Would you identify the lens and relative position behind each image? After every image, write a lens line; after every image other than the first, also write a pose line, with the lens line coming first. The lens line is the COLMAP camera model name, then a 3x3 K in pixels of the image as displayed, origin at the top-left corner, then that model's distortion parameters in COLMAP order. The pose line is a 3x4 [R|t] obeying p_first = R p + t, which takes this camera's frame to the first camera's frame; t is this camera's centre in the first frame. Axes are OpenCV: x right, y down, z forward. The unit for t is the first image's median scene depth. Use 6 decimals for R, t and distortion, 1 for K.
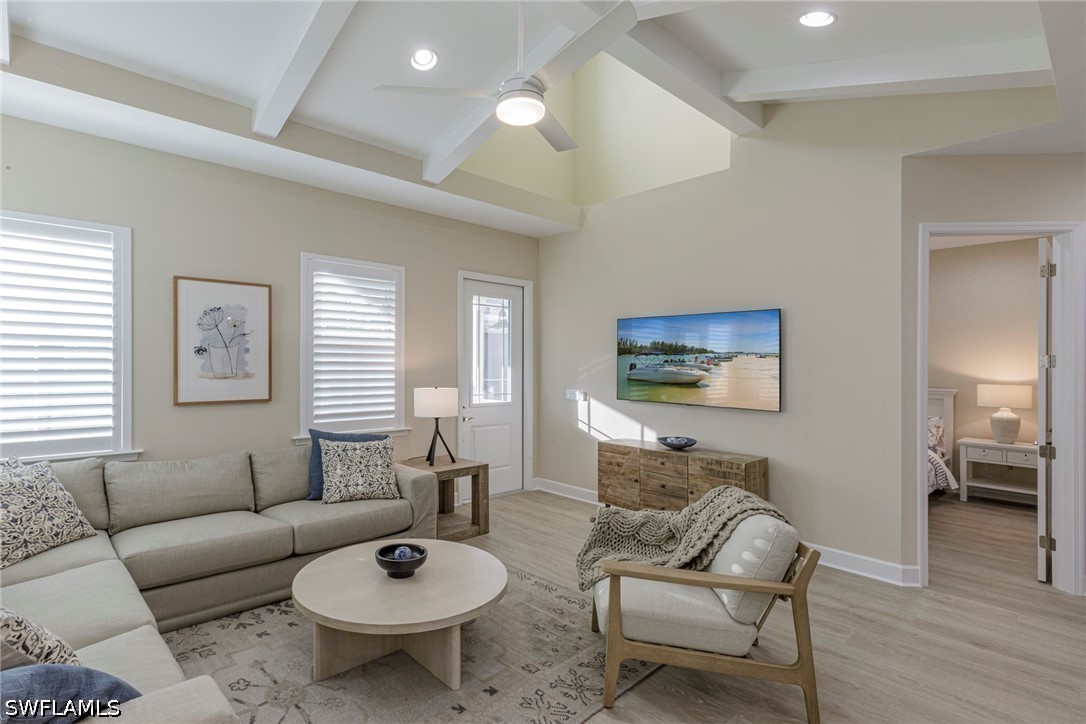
lens RADIAL K [[536.5, 0, 543.0], [0, 536.5, 362.0], [0, 0, 1]] dist [0.040417, 0.000541]
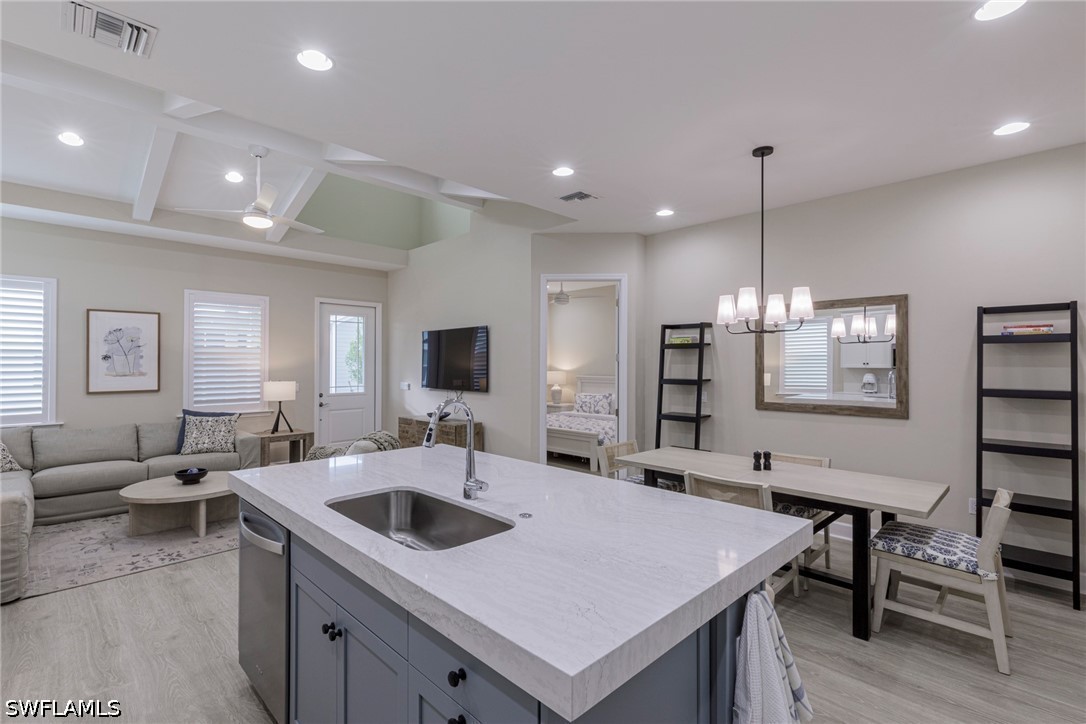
lens RADIAL K [[497.5, 0, 501.3], [0, 497.5, 356.8], [0, 0, 1]] dist [0.060771, -0.000189]
pose [[0.999684, -0.013381, -0.021293, 0.509766], [0.013062, 0.999801, -0.015065, 0.012806], [0.021490, 0.014782, 0.999660, -0.414758]]
